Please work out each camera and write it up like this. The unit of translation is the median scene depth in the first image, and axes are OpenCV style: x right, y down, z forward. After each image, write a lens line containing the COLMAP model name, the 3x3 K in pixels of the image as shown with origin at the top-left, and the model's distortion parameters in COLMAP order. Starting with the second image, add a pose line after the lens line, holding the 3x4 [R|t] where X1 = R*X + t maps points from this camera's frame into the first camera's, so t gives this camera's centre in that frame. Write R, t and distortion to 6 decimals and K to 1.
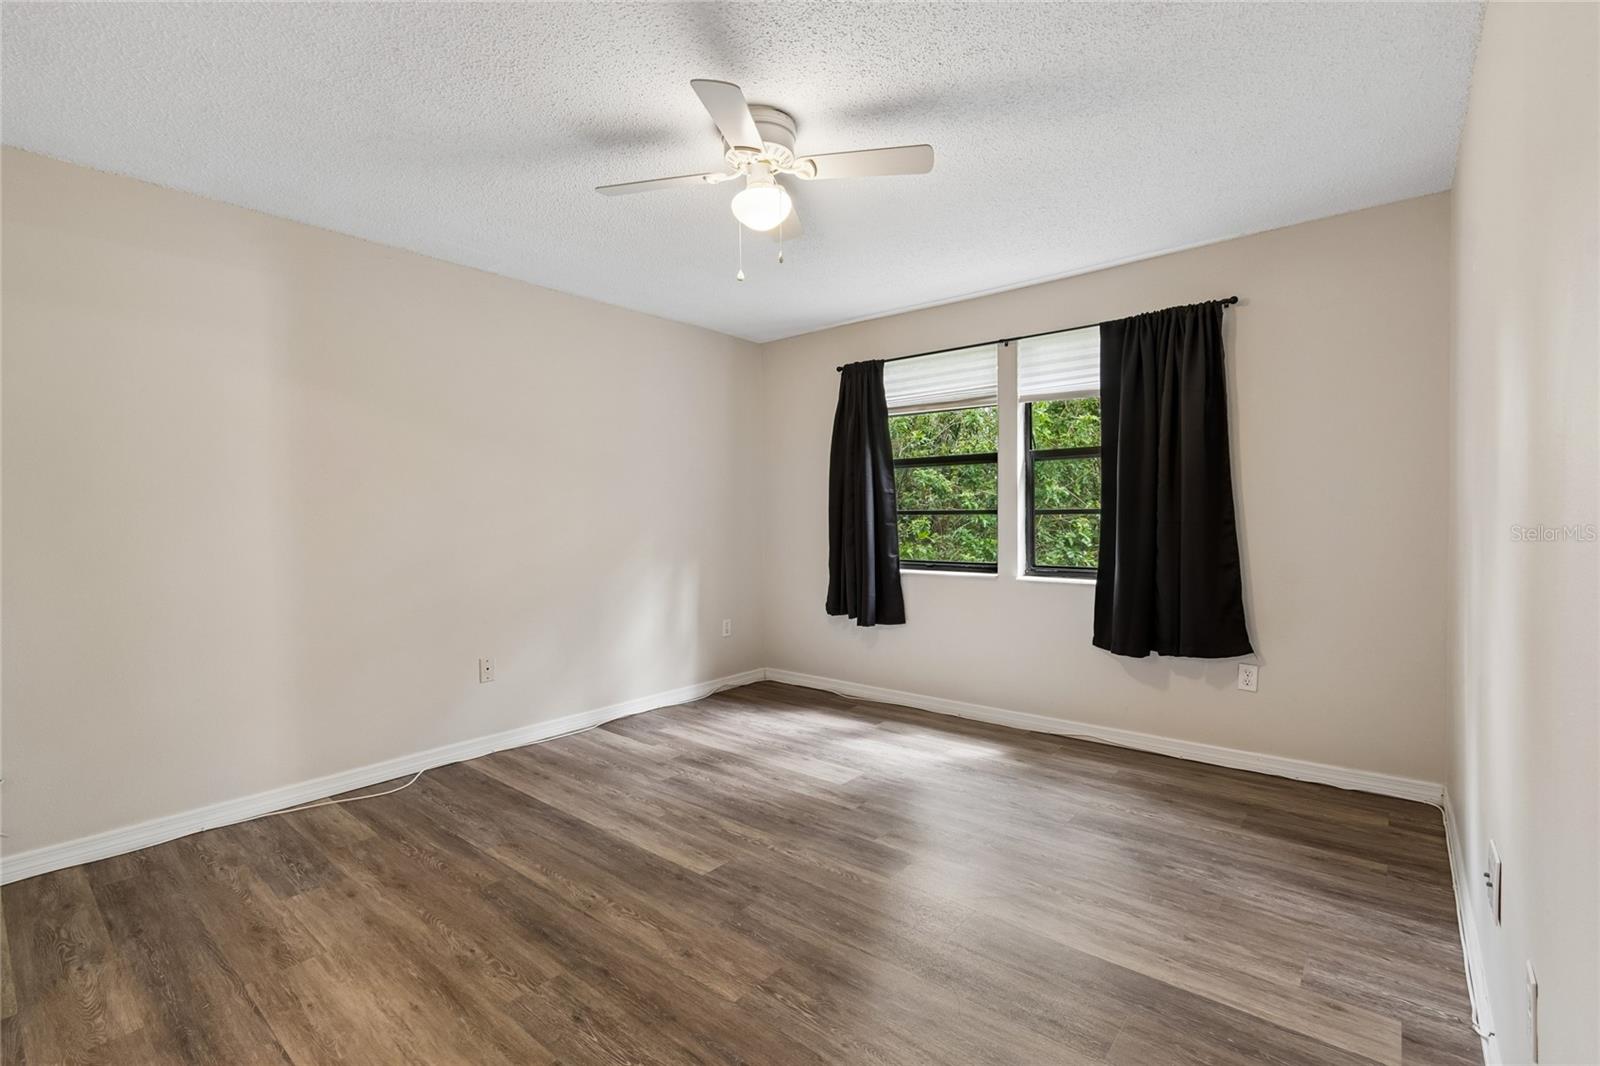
lens RADIAL K [[721.7, 0, 796.9], [0, 721.7, 510.1], [0, 0, 1]] dist [0.001590, -0.000868]
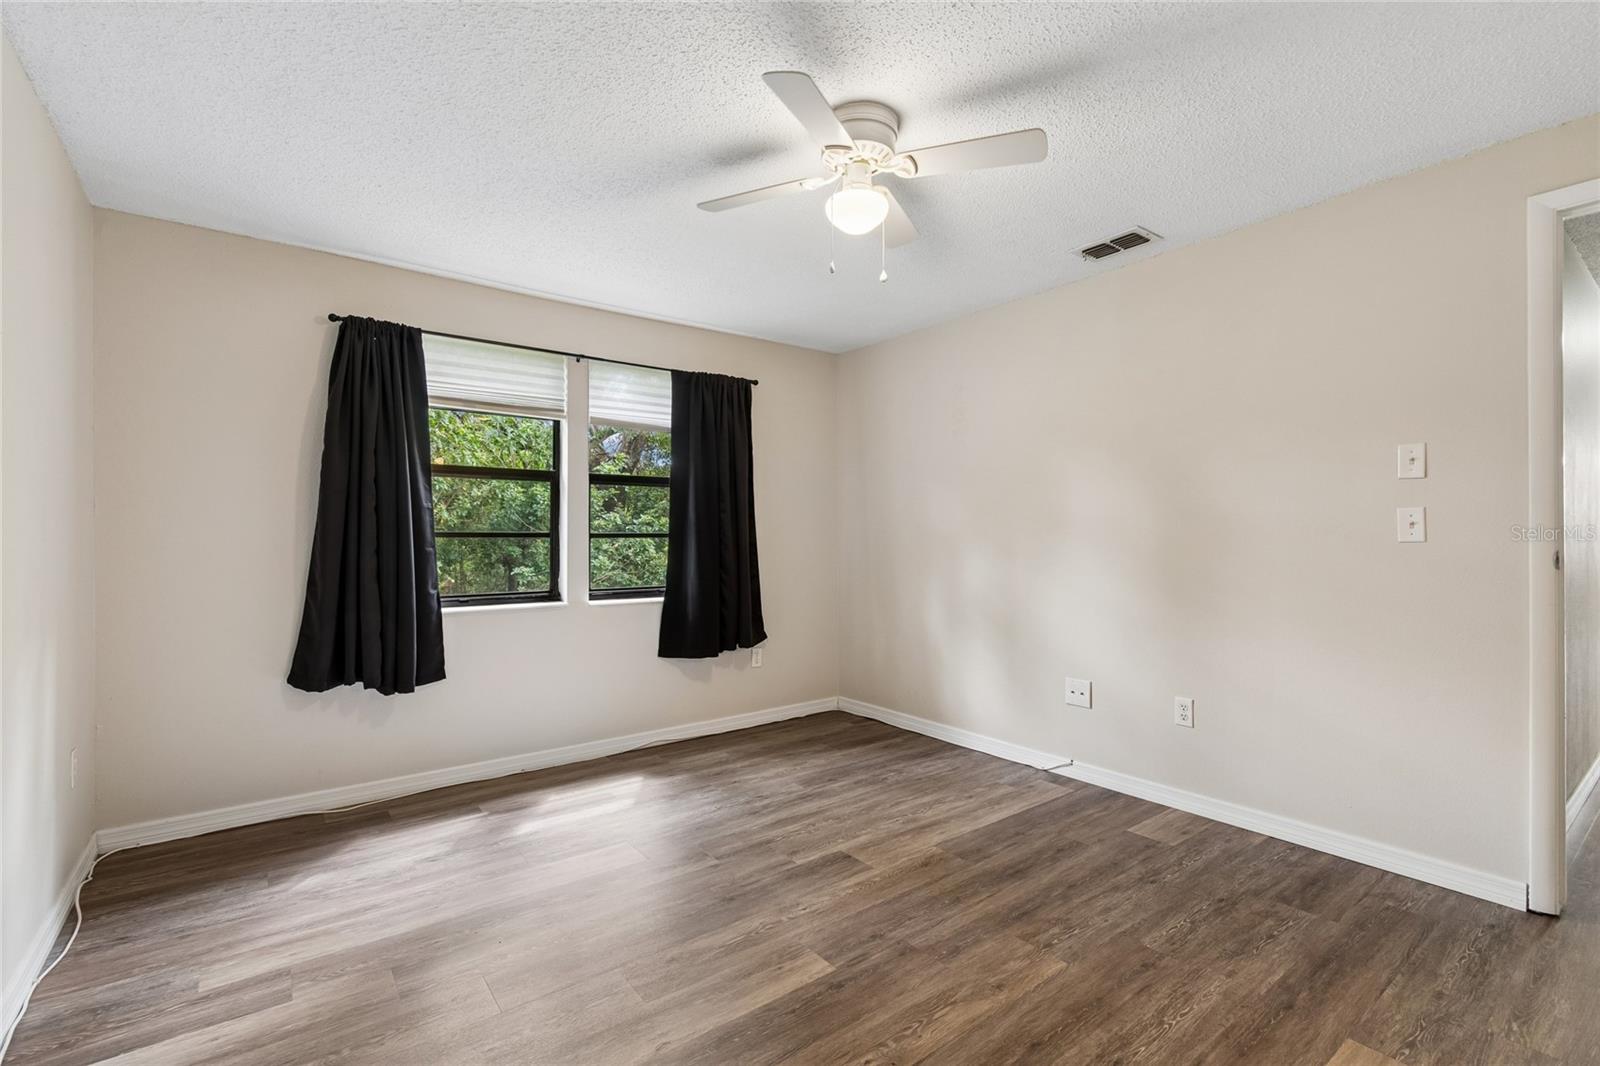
lens RADIAL K [[708.4, 0, 808.6], [0, 708.4, 516.9], [0, 0, 1]] dist [0.001079, 0.000117]
pose [[0.214750, 0.036065, 0.976003, -0.724393], [-0.007075, 0.999349, -0.035371, 0.012345], [-0.976643, 0.000691, 0.214865, 0.652619]]
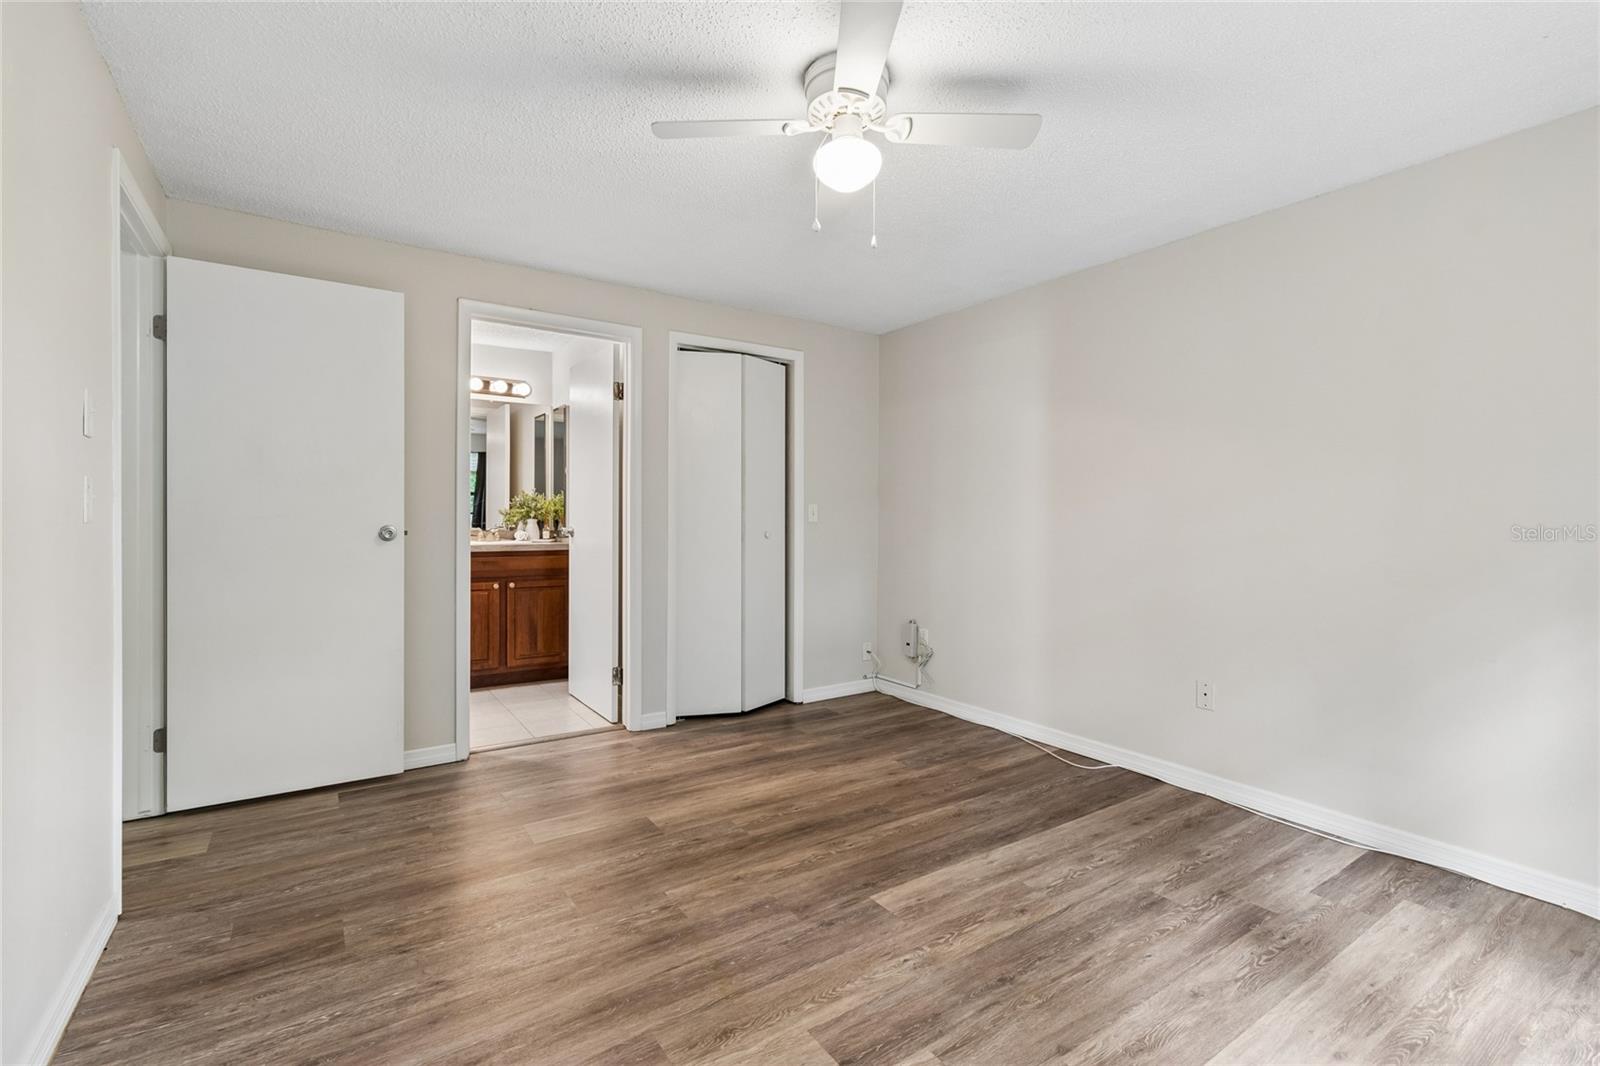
lens RADIAL K [[721.7, 0, 796.9], [0, 721.7, 510.1], [0, 0, 1]] dist [0.001590, -0.000868]
pose [[-0.284230, -0.000377, -0.958756, 0.611026], [0.003871, 0.999991, -0.001541, 0.000631], [0.958748, -0.004149, -0.284226, 0.899714]]
